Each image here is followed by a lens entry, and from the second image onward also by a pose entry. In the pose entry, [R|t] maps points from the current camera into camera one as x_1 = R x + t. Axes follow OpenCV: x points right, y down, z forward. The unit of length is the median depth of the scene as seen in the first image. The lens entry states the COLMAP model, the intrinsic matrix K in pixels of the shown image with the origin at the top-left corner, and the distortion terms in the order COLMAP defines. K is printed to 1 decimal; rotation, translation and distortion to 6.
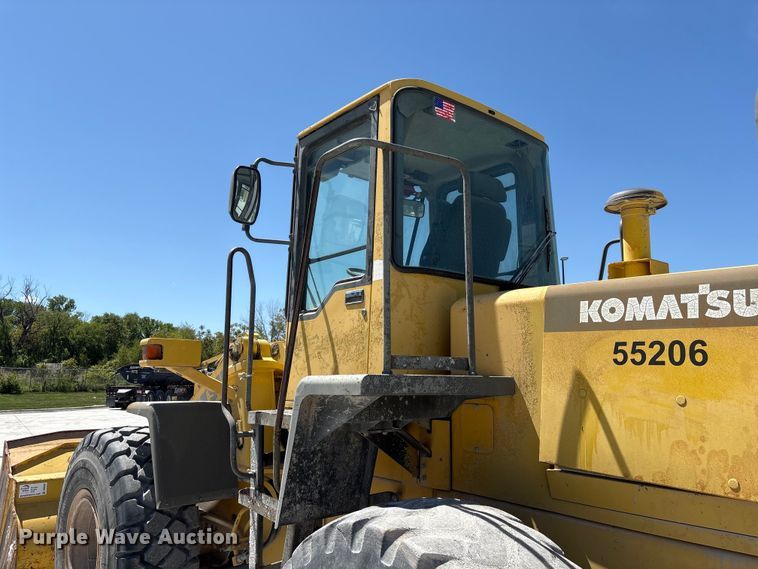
lens RADIAL K [[622.6, 0, 352.4], [0, 622.6, 277.4], [0, 0, 1]] dist [0.057957, -0.041913]
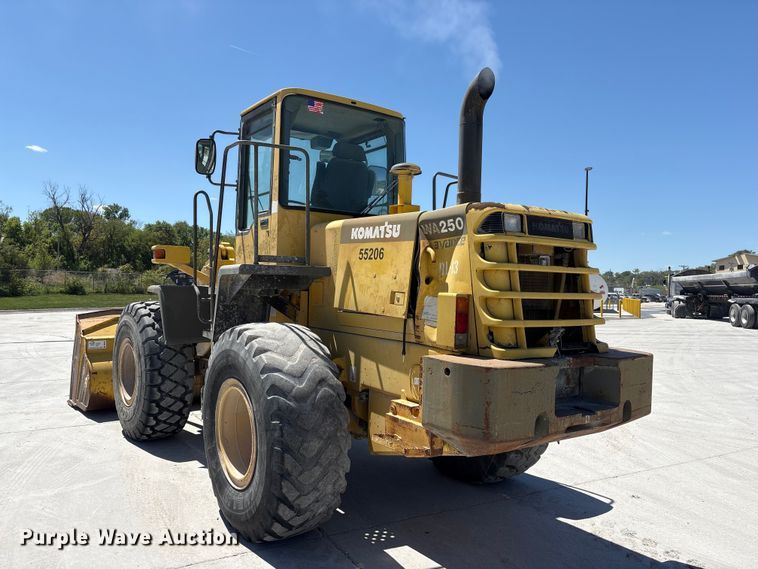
lens RADIAL K [[622.6, 0, 356.6], [0, 622.6, 312.4], [0, 0, 1]] dist [0.057957, -0.041913]
pose [[0.997416, 0.011535, -0.070904, 0.363539], [0.002910, 0.979726, 0.200323, -0.066617], [0.071777, -0.200012, 0.977161, -0.678675]]
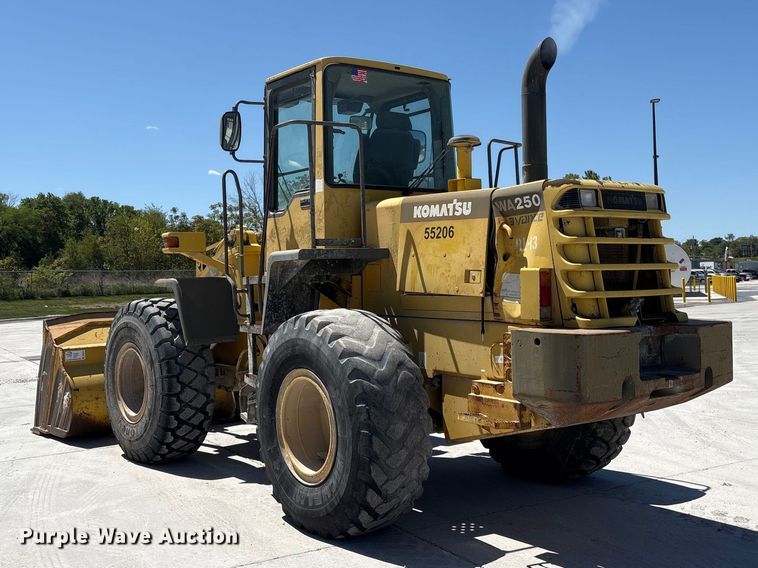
lens RADIAL K [[916.1, 0, 359.0], [0, 916.1, 276.8], [0, 0, 1]] dist [0.070494, 0.000000]
pose [[0.998716, -0.034923, -0.036703, 0.203763], [0.040414, 0.986053, 0.161451, -0.142432], [0.030553, -0.162727, 0.986198, -1.220576]]
